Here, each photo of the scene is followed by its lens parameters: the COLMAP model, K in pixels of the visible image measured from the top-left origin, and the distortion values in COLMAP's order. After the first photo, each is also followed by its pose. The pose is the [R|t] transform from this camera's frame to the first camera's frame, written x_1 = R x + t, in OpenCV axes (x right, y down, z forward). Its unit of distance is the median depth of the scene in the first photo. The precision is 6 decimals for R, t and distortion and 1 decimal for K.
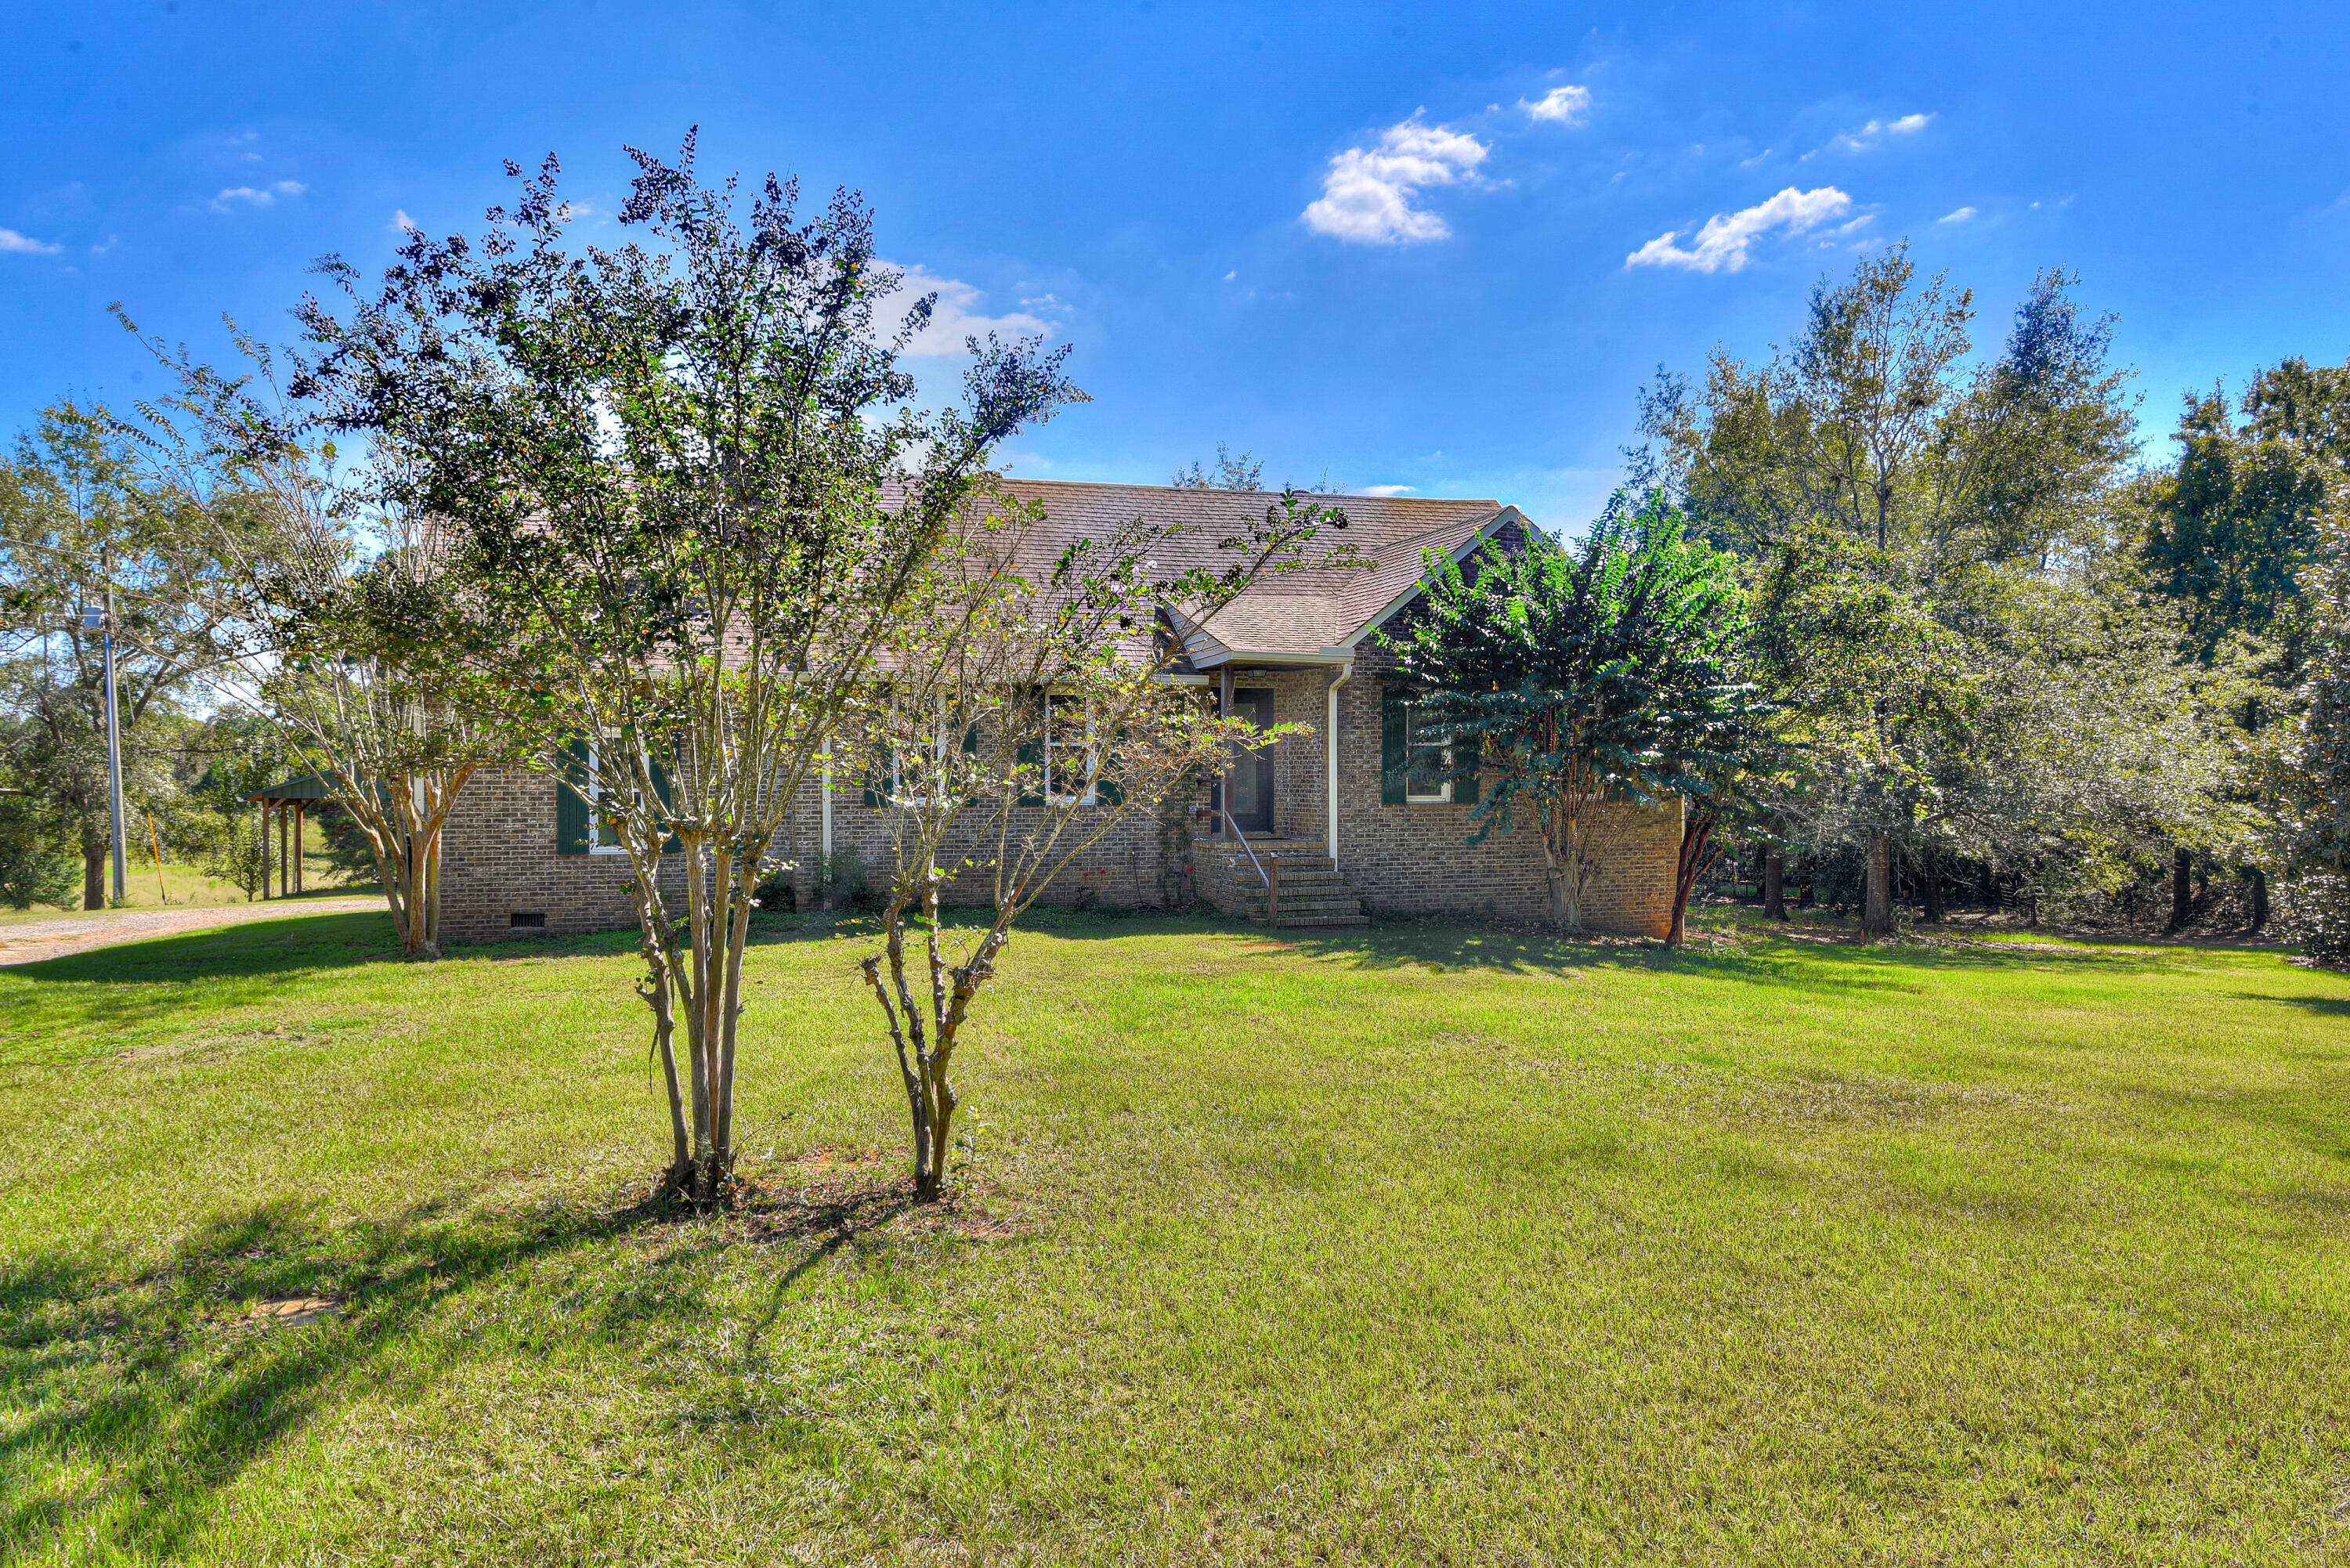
lens RADIAL K [[1767.0, 0, 1173.3], [0, 1767.0, 787.5], [0, 0, 1]] dist [0.157299, 0.002502]
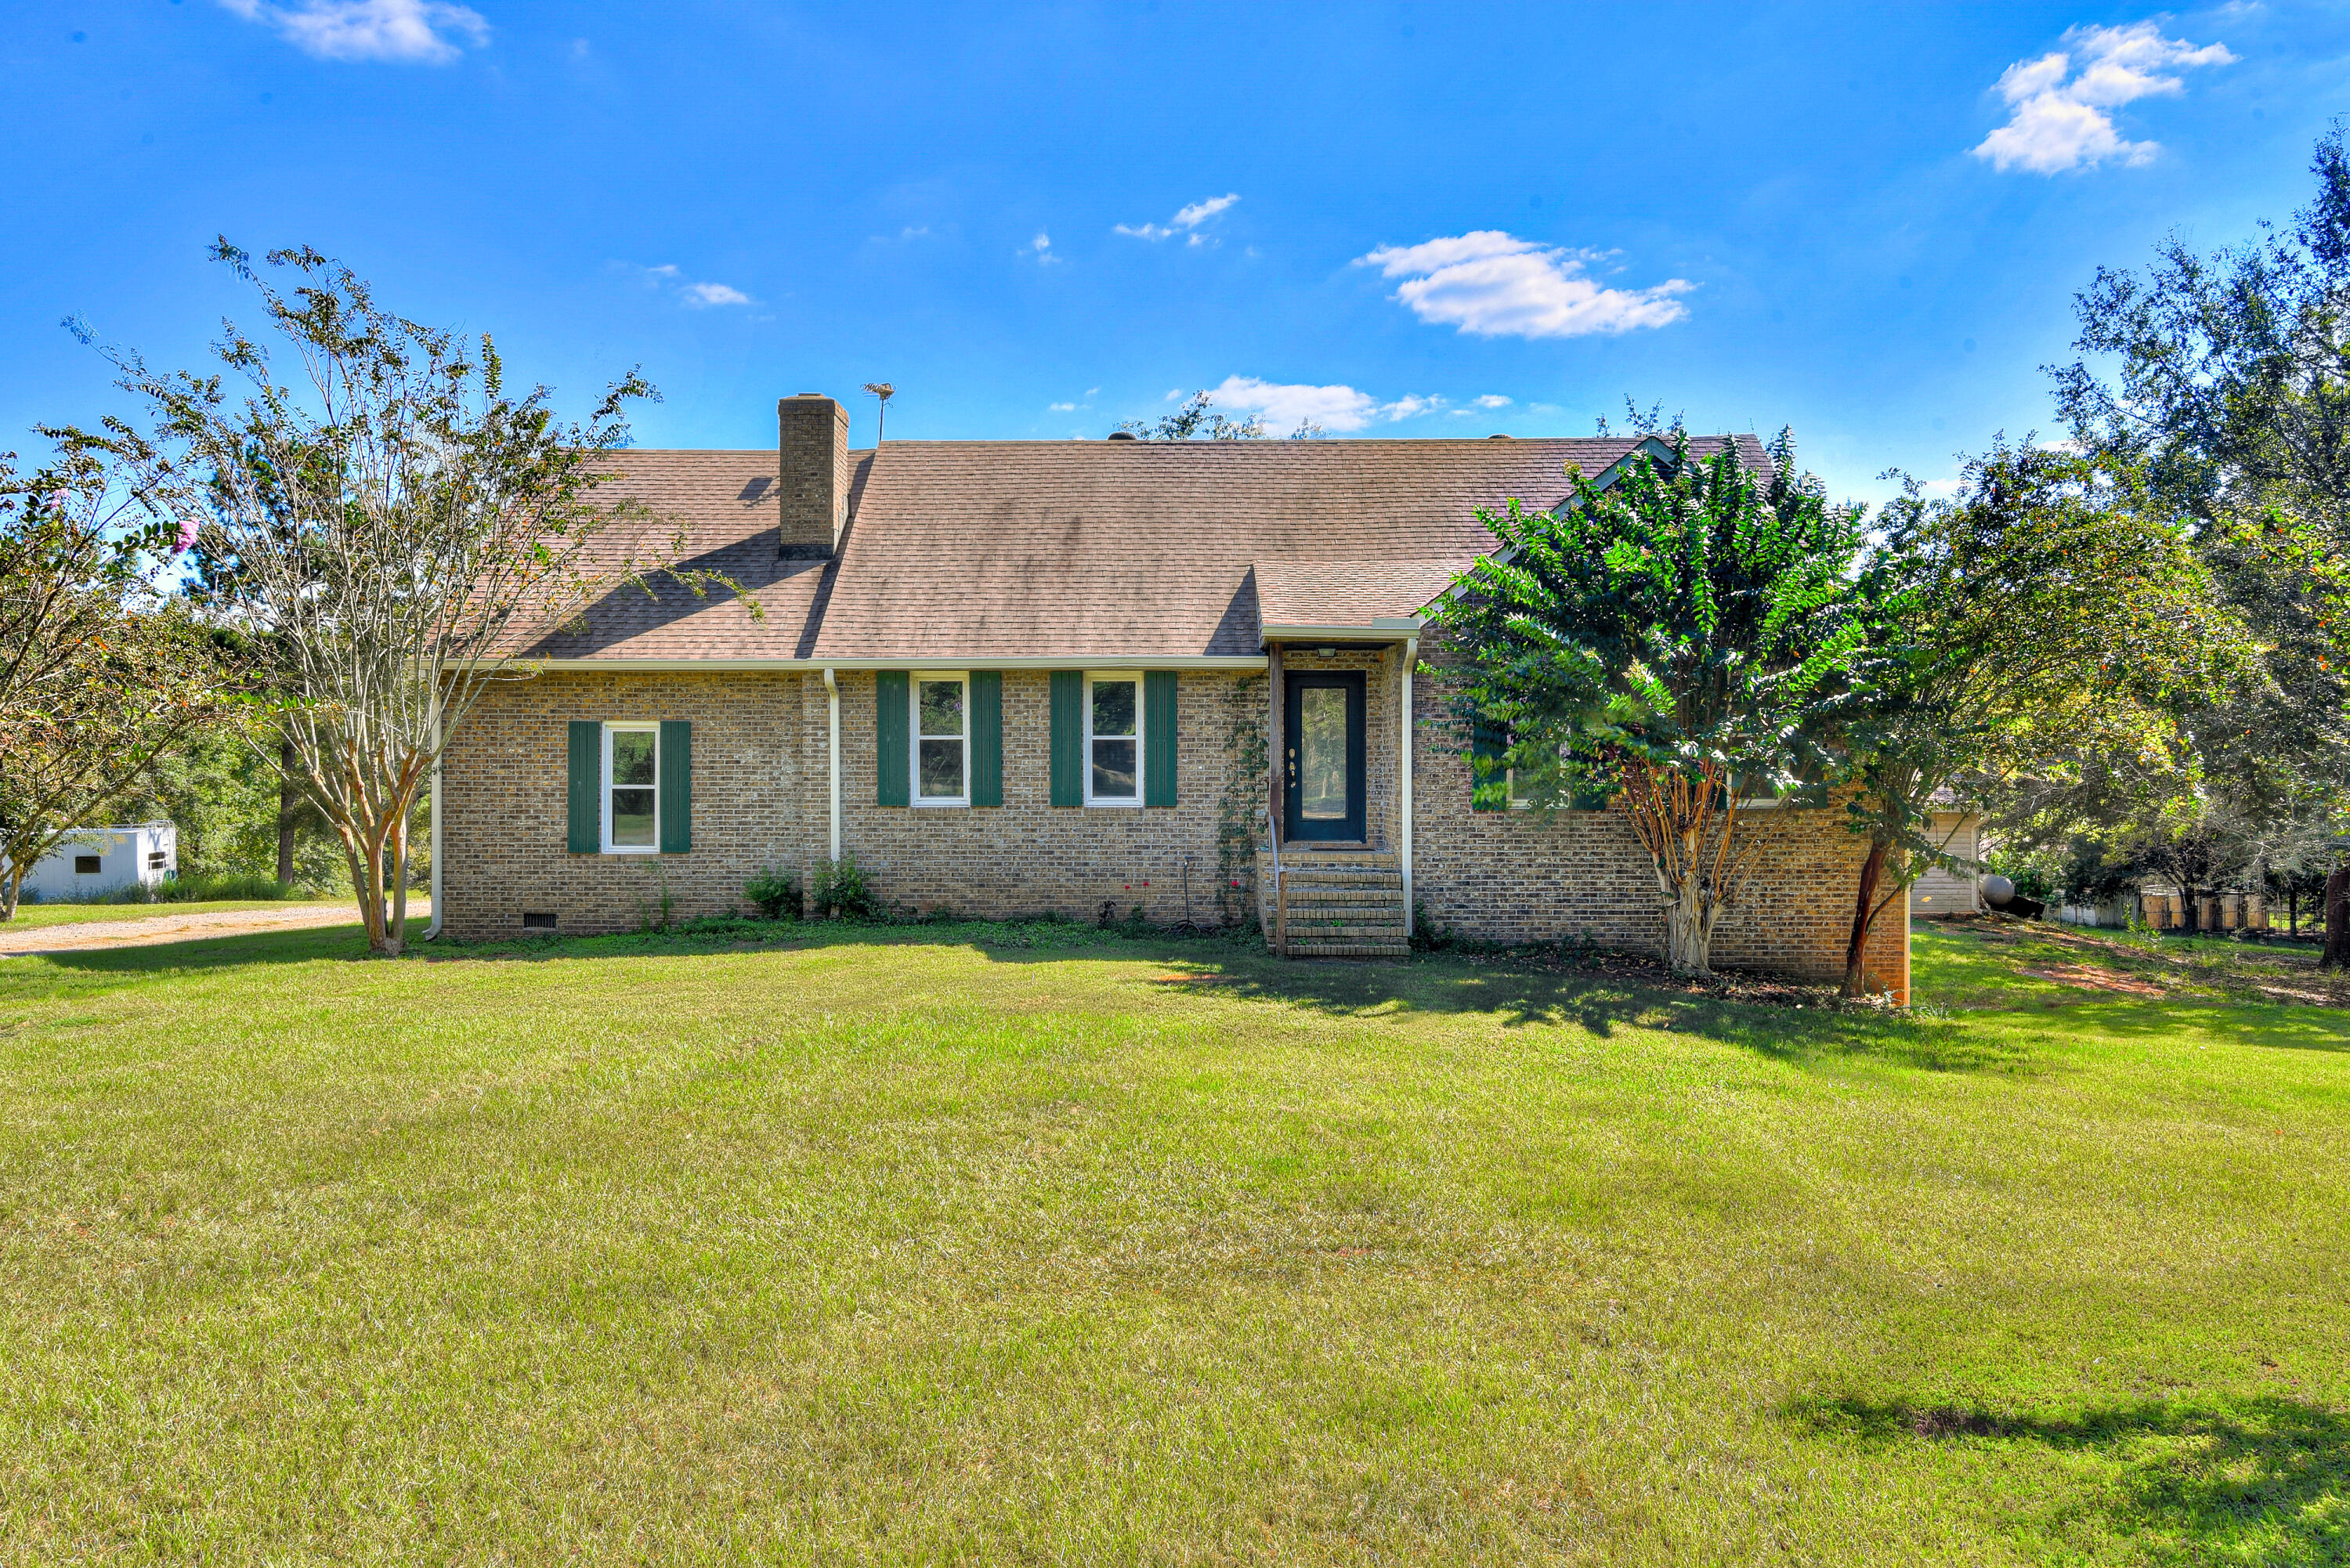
lens RADIAL K [[1856.3, 0, 1182.5], [0, 1856.3, 780.4], [0, 0, 1]] dist [0.042810, 0.010672]
pose [[0.949641, 0.005480, -0.313292, 0.263858], [-0.006019, 0.999982, -0.000753, -0.002808], [0.313282, 0.002600, 0.949657, 0.144846]]
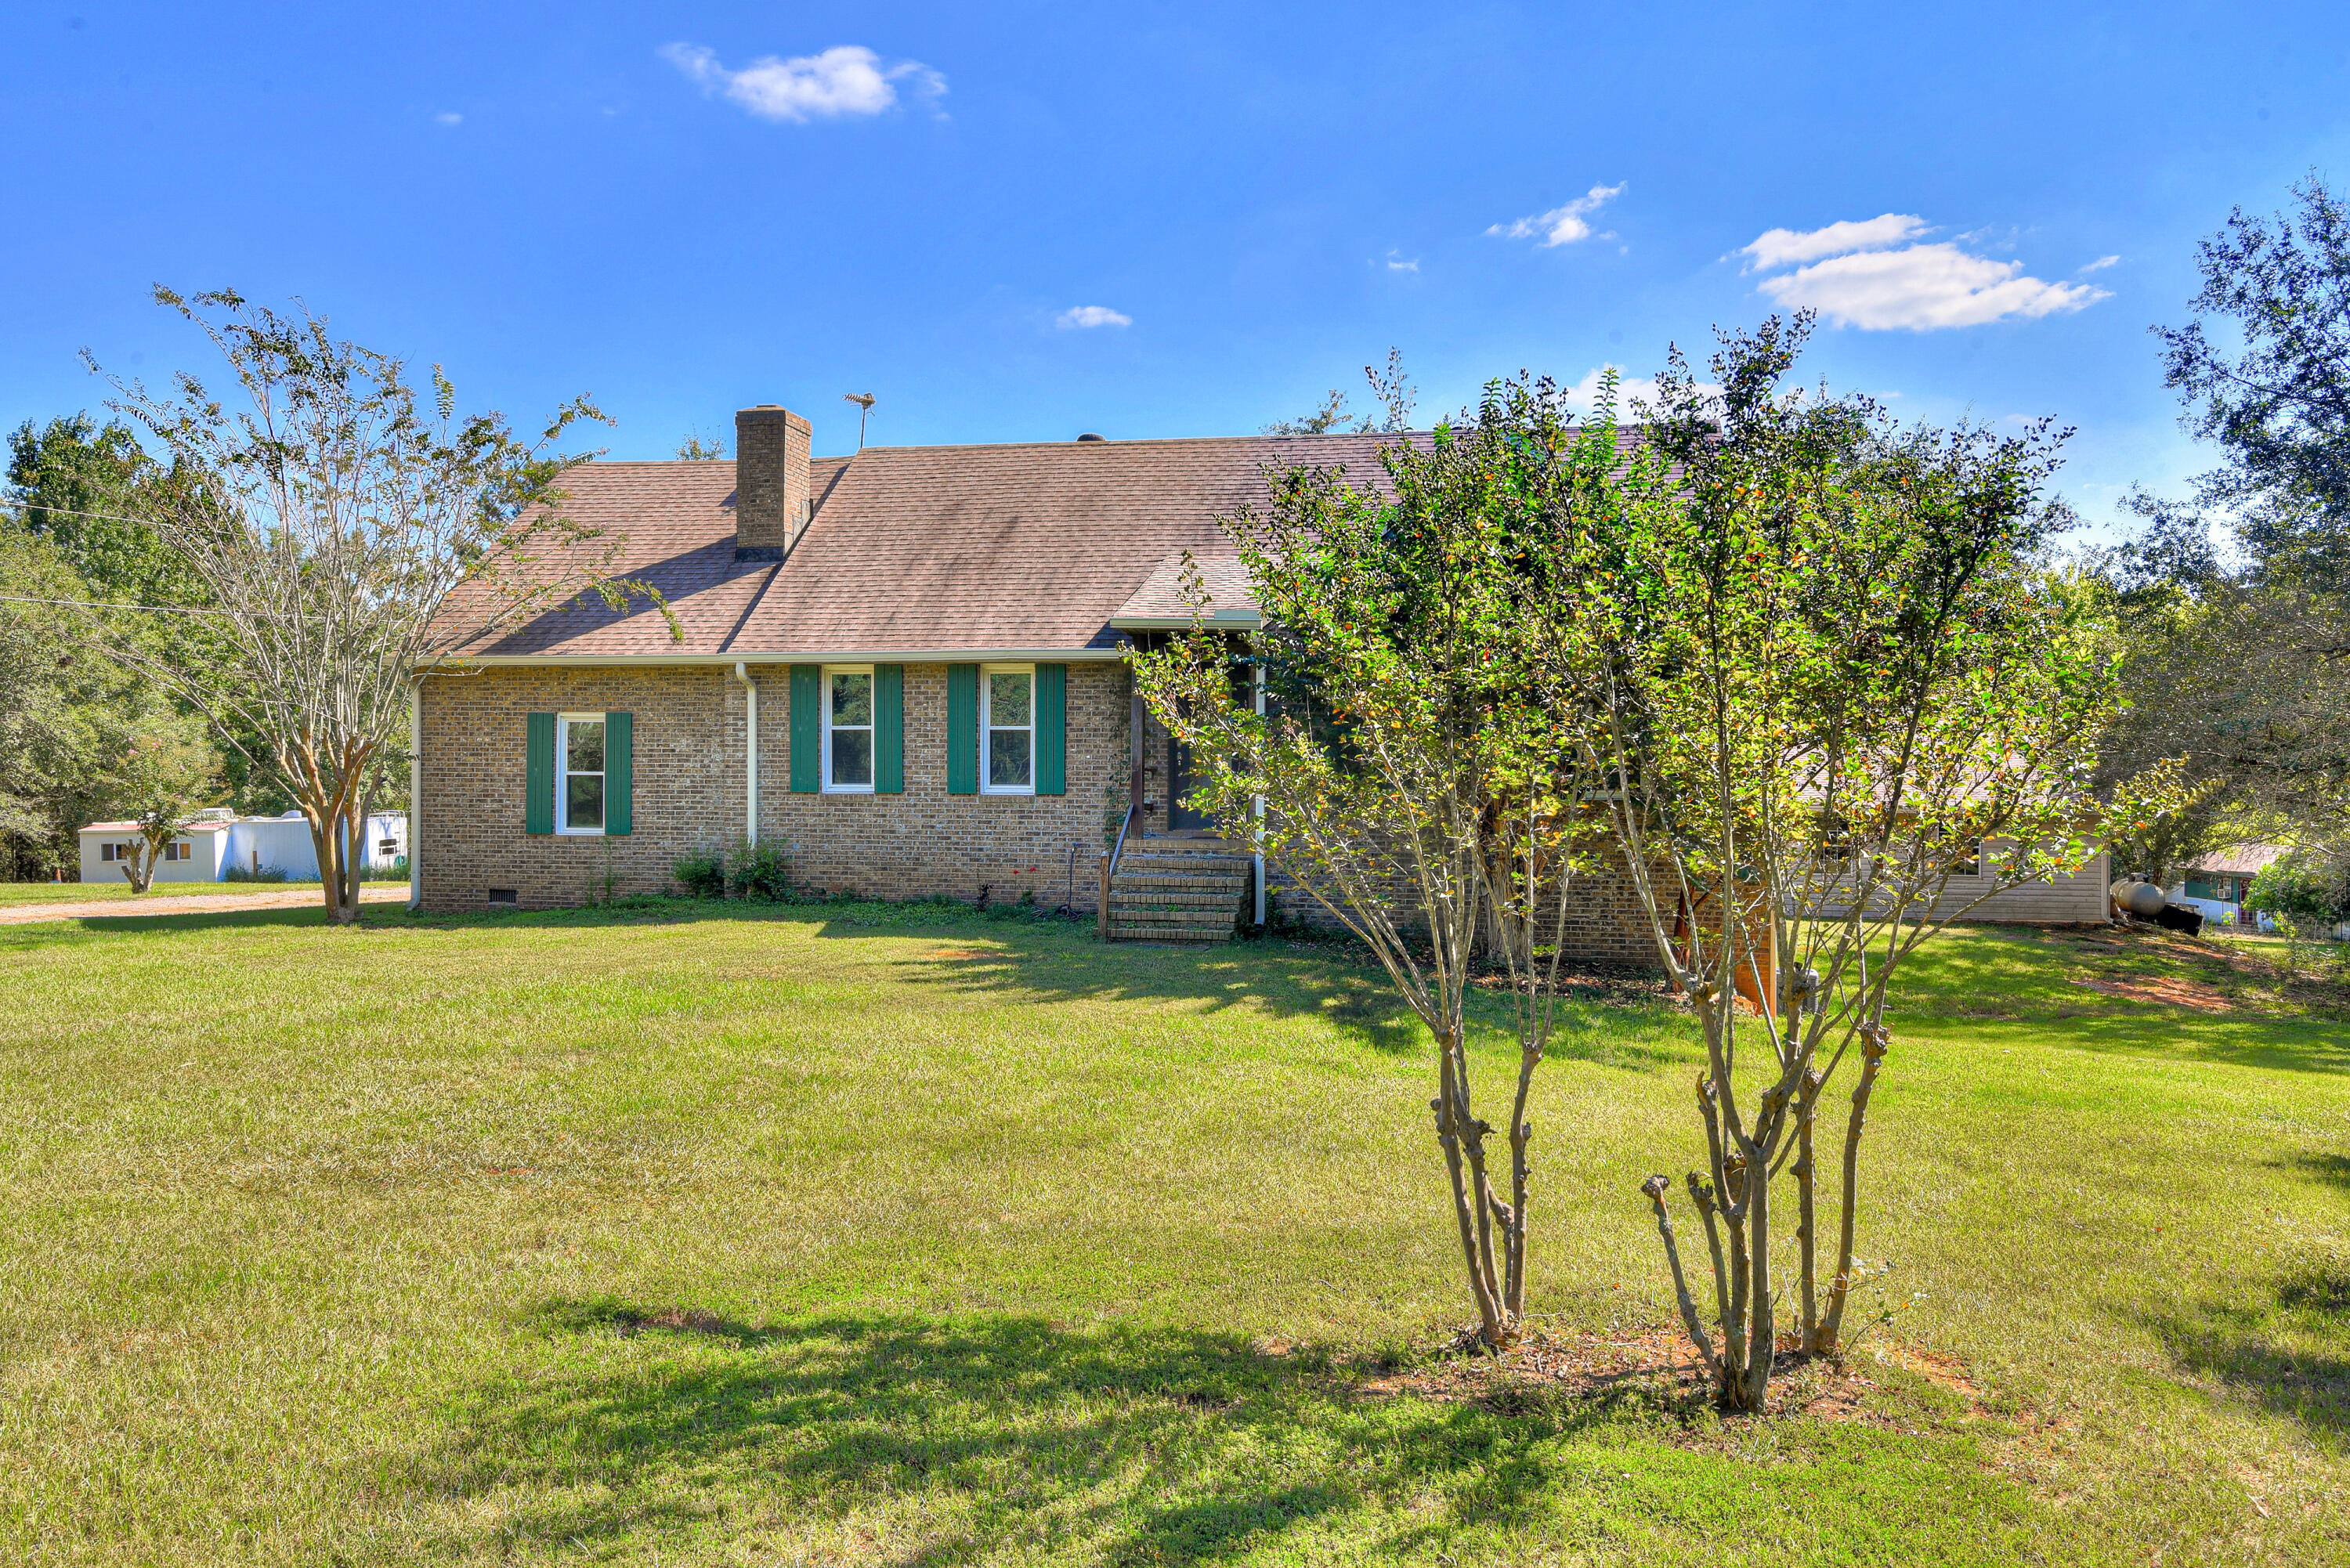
lens RADIAL K [[1856.3, 0, 1177.3], [0, 1856.3, 787.4], [0, 0, 1]] dist [0.042810, 0.010672]
pose [[0.871248, 0.010177, -0.490738, 0.488121], [-0.011657, 0.999932, 0.000042, 0.005173], [0.490705, 0.005684, 0.871307, 0.221840]]
